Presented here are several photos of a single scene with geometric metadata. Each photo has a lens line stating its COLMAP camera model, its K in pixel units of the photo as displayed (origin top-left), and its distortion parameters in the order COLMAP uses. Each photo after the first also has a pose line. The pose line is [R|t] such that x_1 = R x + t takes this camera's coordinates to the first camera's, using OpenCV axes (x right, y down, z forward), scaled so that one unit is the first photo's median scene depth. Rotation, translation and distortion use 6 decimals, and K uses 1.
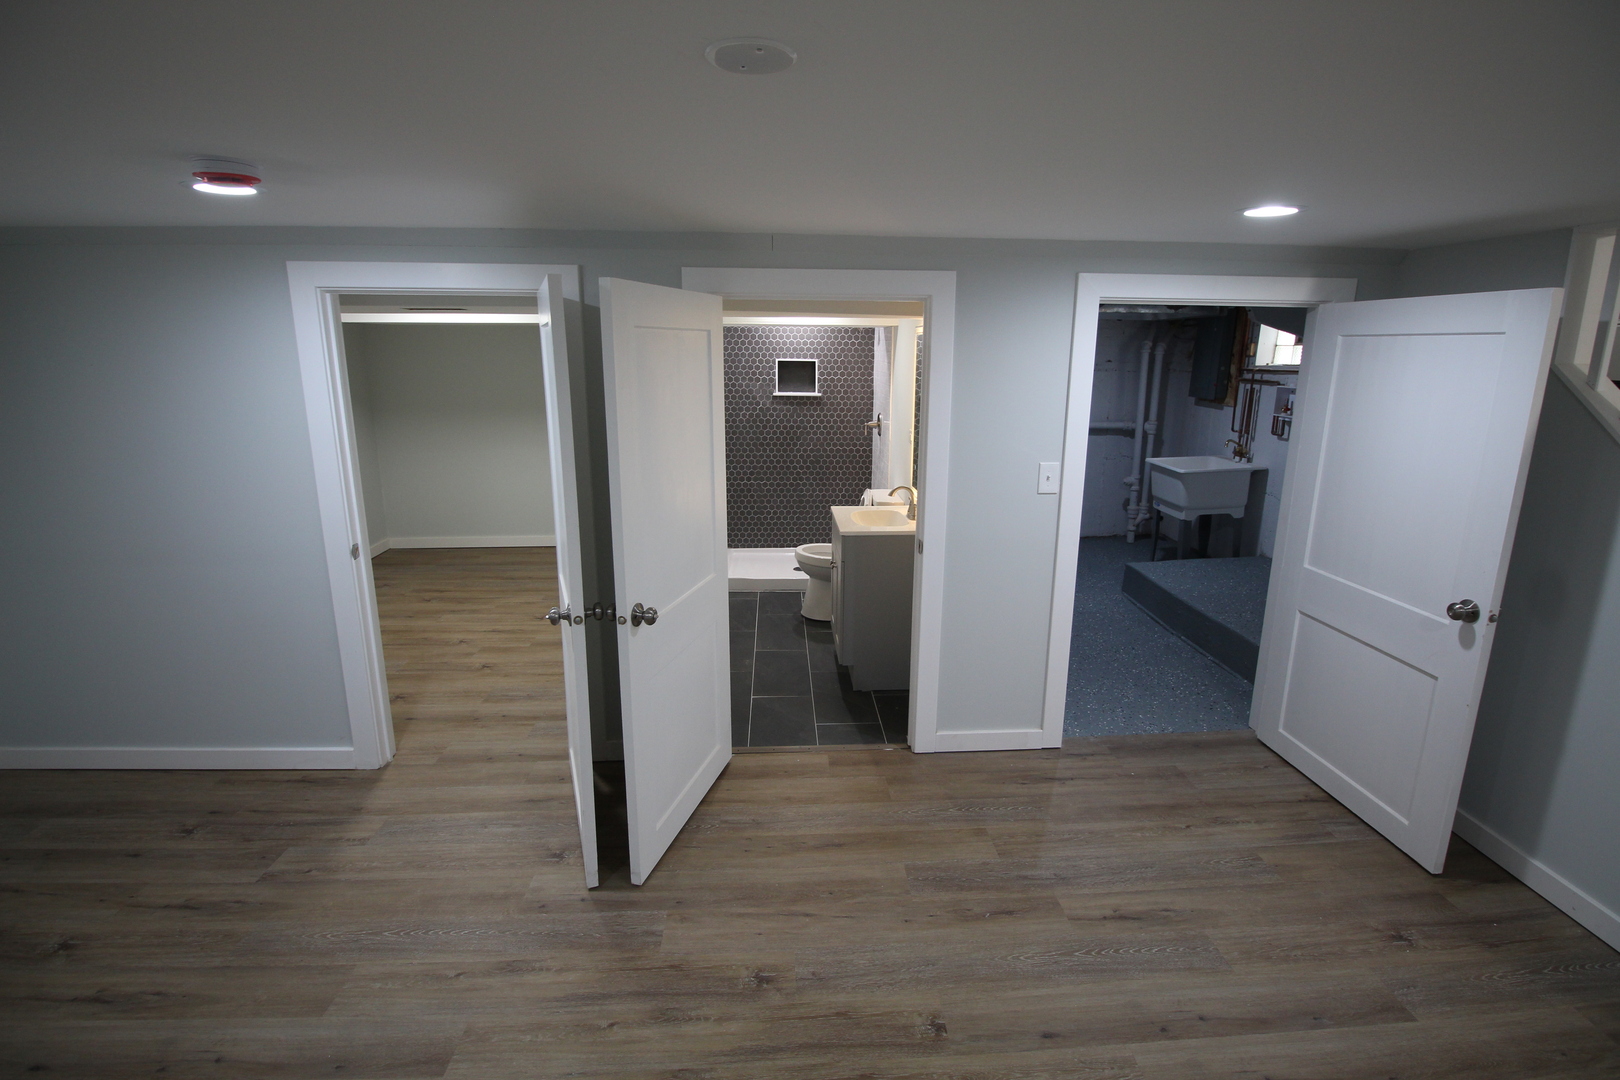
lens RADIAL K [[771.2, 0, 833.1], [0, 771.2, 511.7], [0, 0, 1]] dist [0.000940, -0.013488]
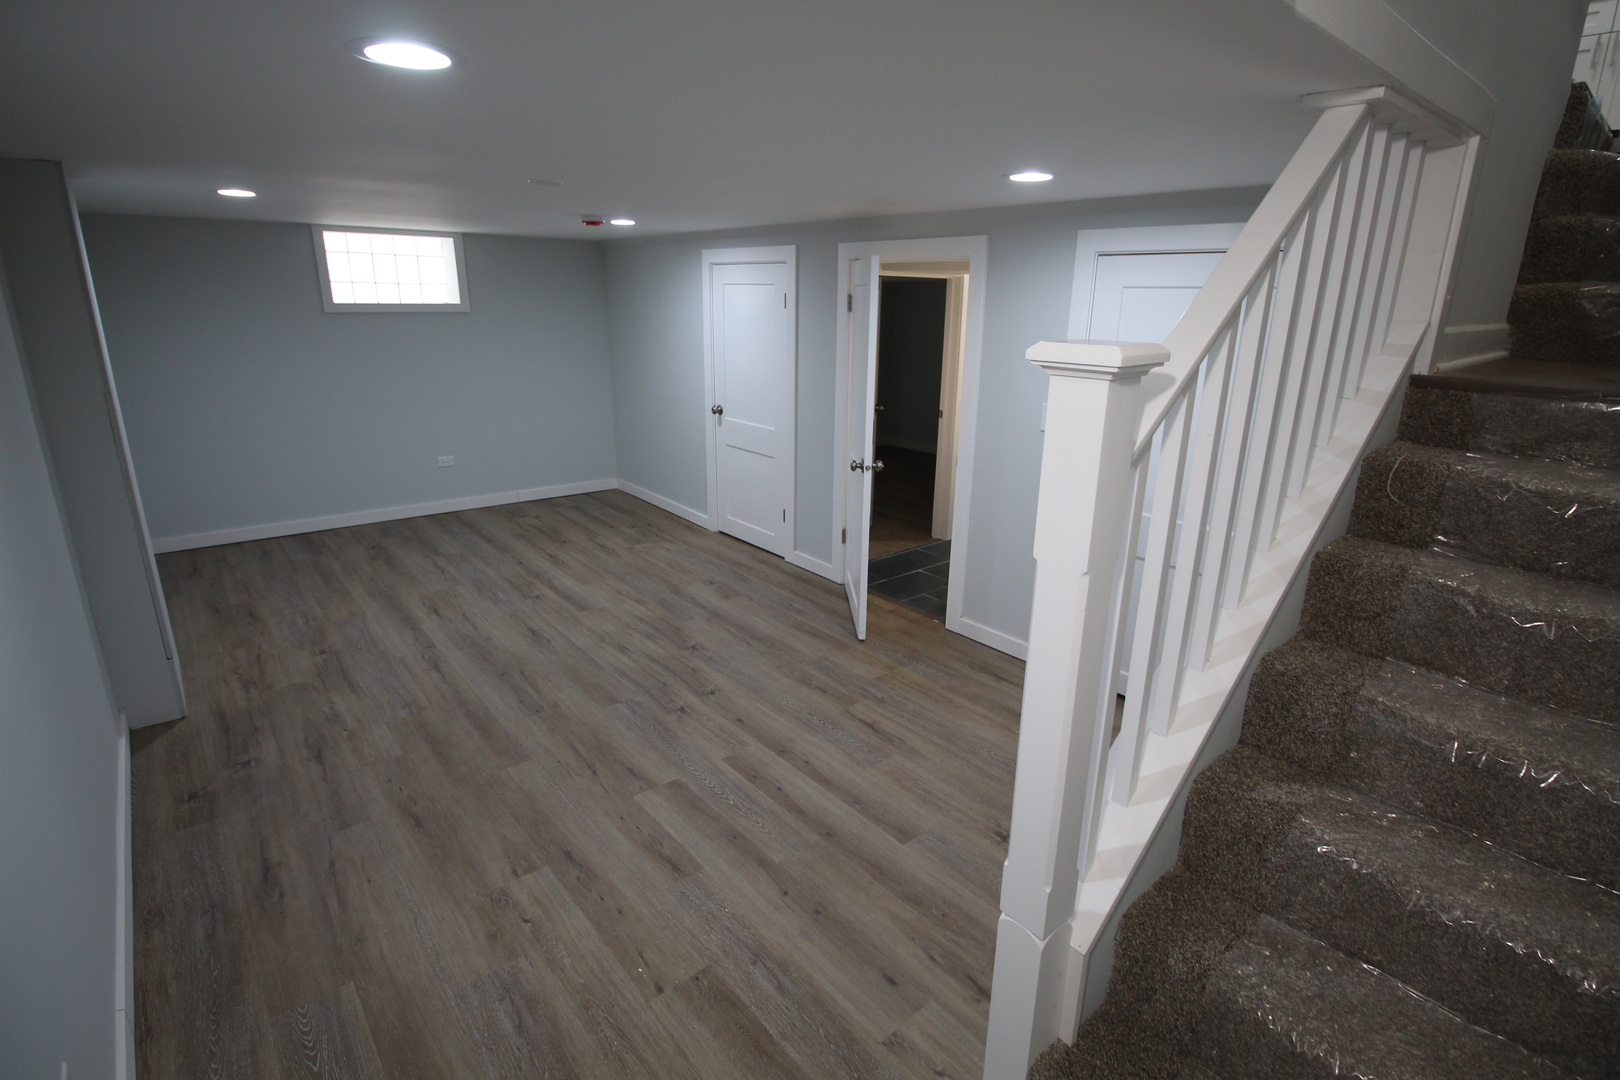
lens RADIAL K [[794.4, 0, 841.0], [0, 794.4, 533.3], [0, 0, 1]] dist [0.000504, -0.015348]
pose [[0.604462, 0.232465, -0.761962, 1.251454], [-0.185671, 0.971246, 0.149023, 0.002515], [0.774695, 0.051395, 0.630243, 0.063238]]
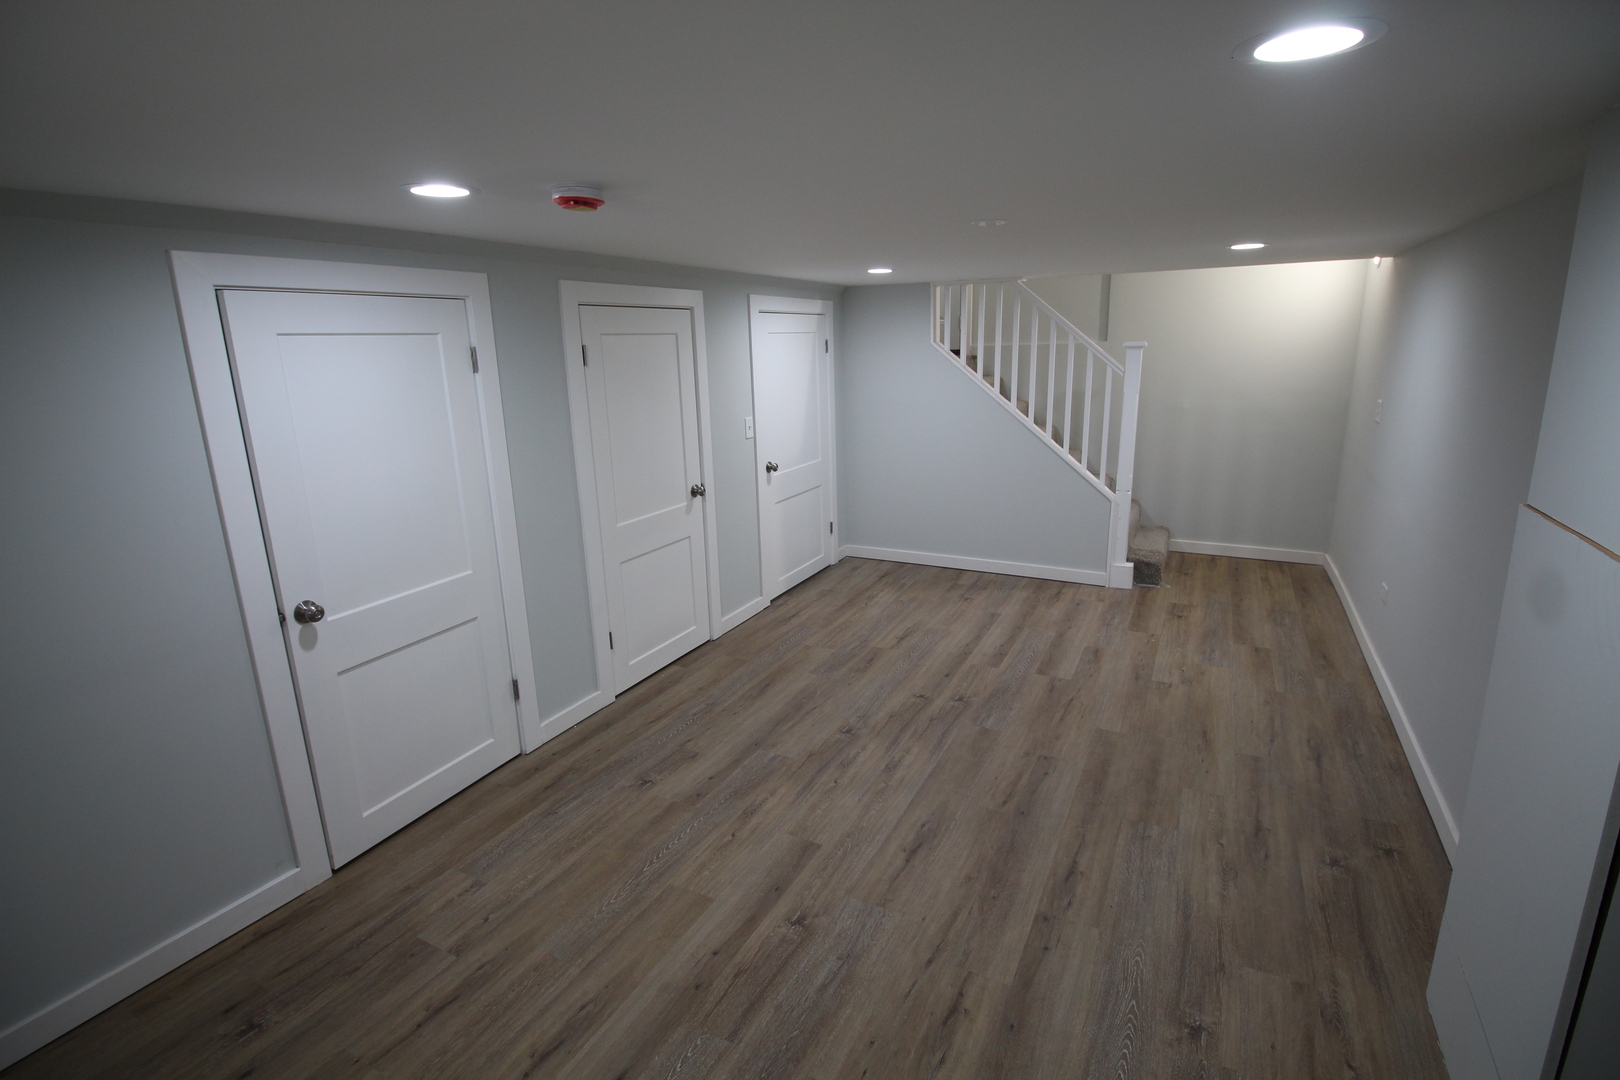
lens RADIAL K [[740.7, 0, 836.0], [0, 740.7, 515.8], [0, 0, 1]] dist [-0.001129, -0.013630]
pose [[0.510175, -0.218272, 0.831913, -1.096711], [0.212322, 0.969287, 0.124108, -0.026178], [-0.833451, 0.113317, 0.540849, 0.106920]]
